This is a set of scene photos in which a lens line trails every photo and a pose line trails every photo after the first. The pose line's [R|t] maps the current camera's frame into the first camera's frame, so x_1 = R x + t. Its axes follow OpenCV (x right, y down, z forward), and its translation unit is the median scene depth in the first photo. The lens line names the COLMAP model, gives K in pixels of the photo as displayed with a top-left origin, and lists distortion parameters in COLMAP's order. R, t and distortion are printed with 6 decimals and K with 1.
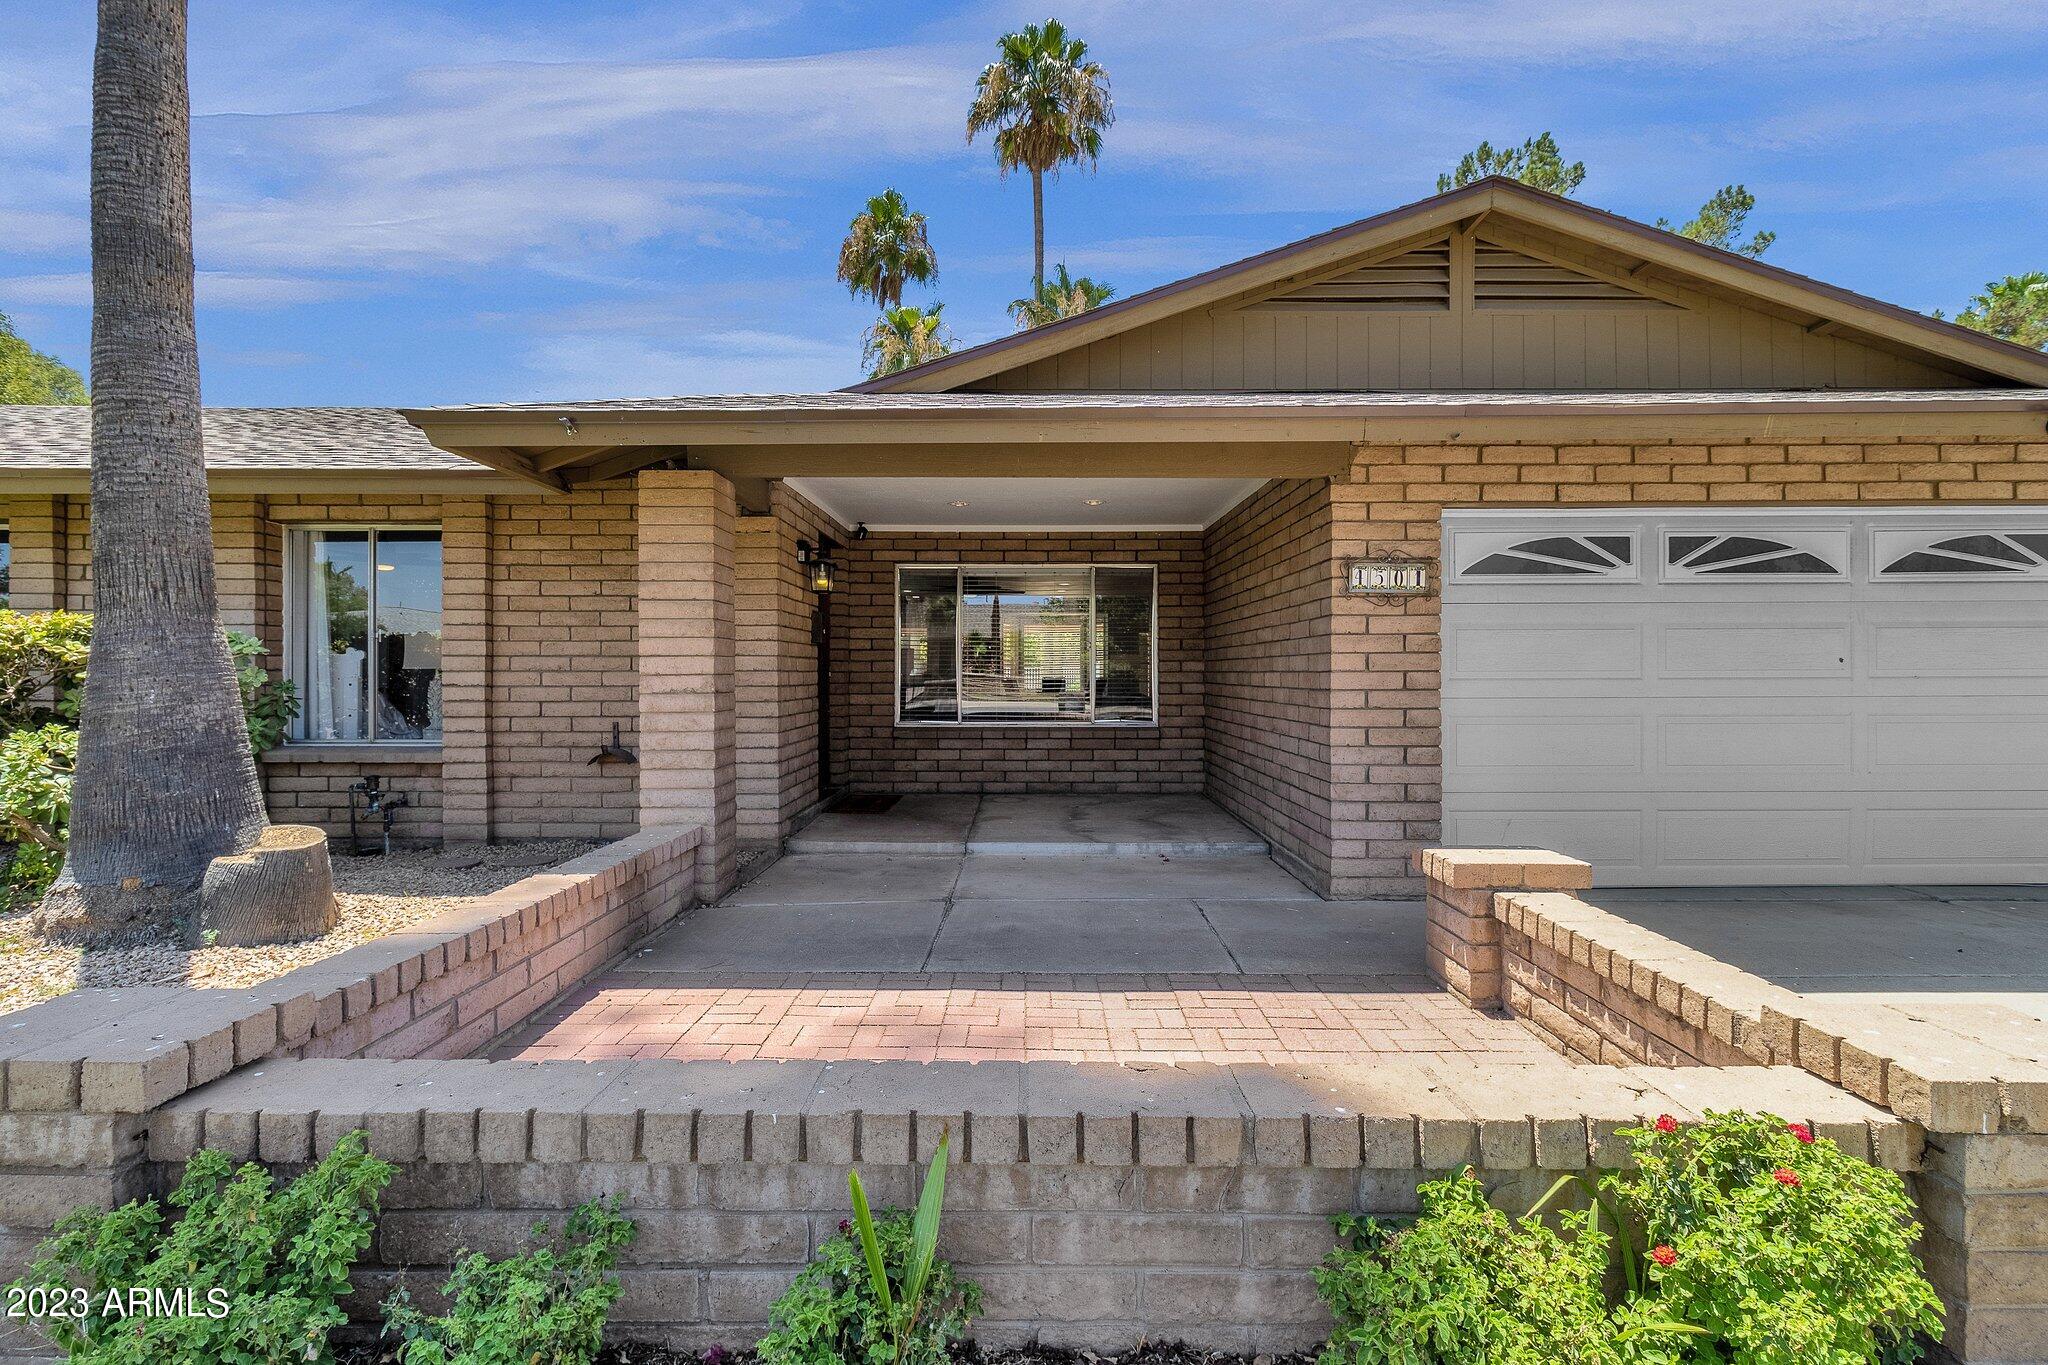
lens RADIAL K [[944.6, 0, 1024.0], [0, 944.6, 682.5], [0, 0, 1]] dist [-0.001817, -0.000224]
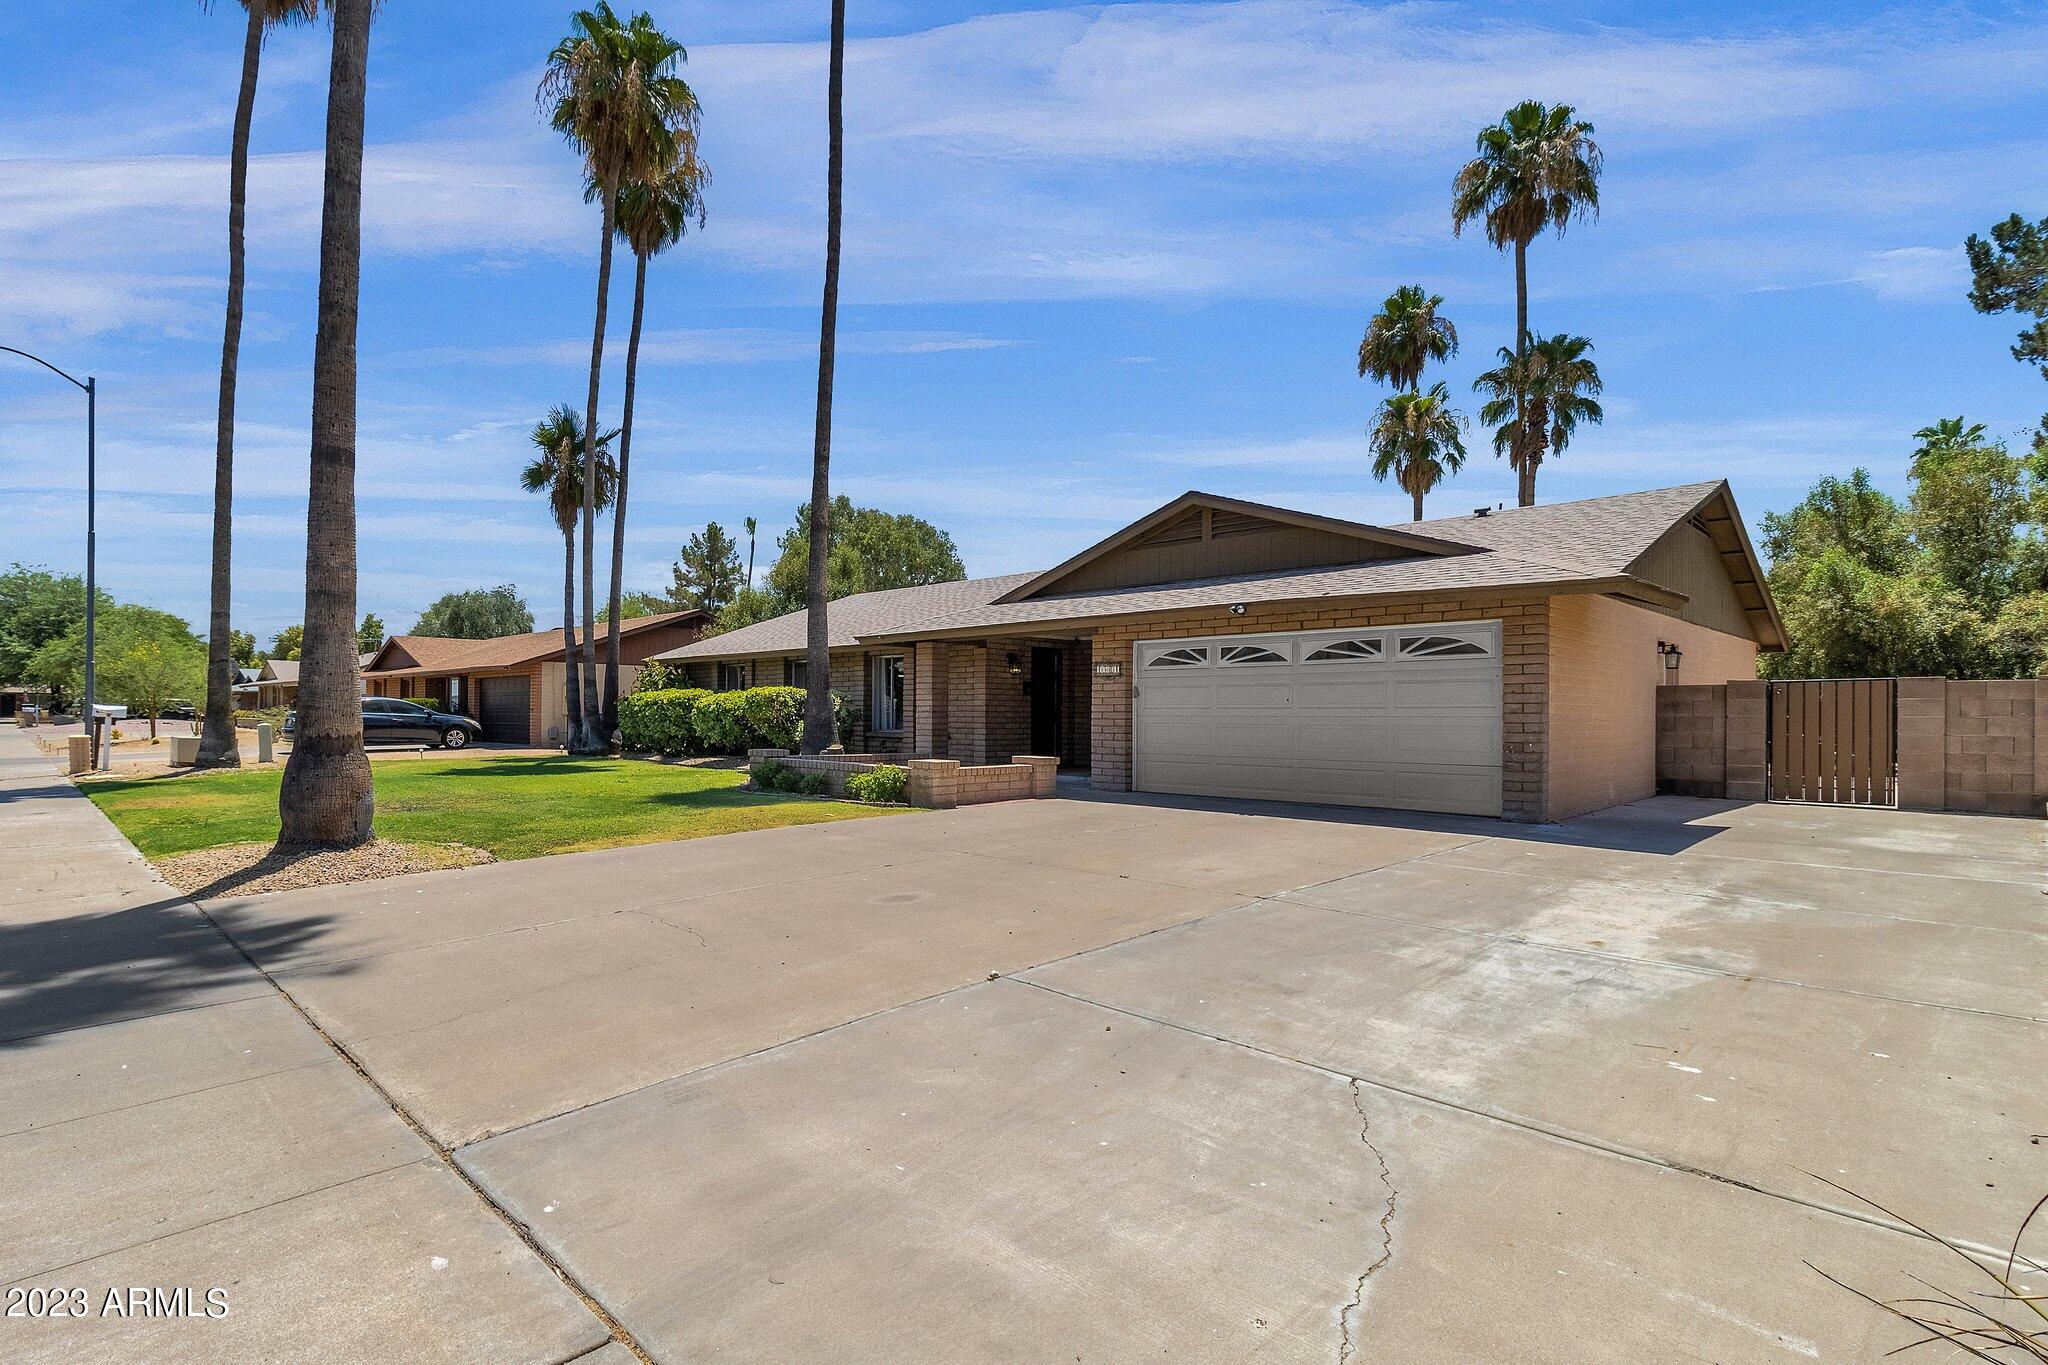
lens RADIAL K [[944.6, 0, 1024.0], [0, 944.6, 682.5], [0, 0, 1]] dist [-0.001817, -0.000224]
pose [[0.767868, -0.017113, -0.640379, 0.273082], [-0.012404, 0.999059, -0.041571, 0.005588], [0.640488, 0.039864, 0.766933, -0.169924]]
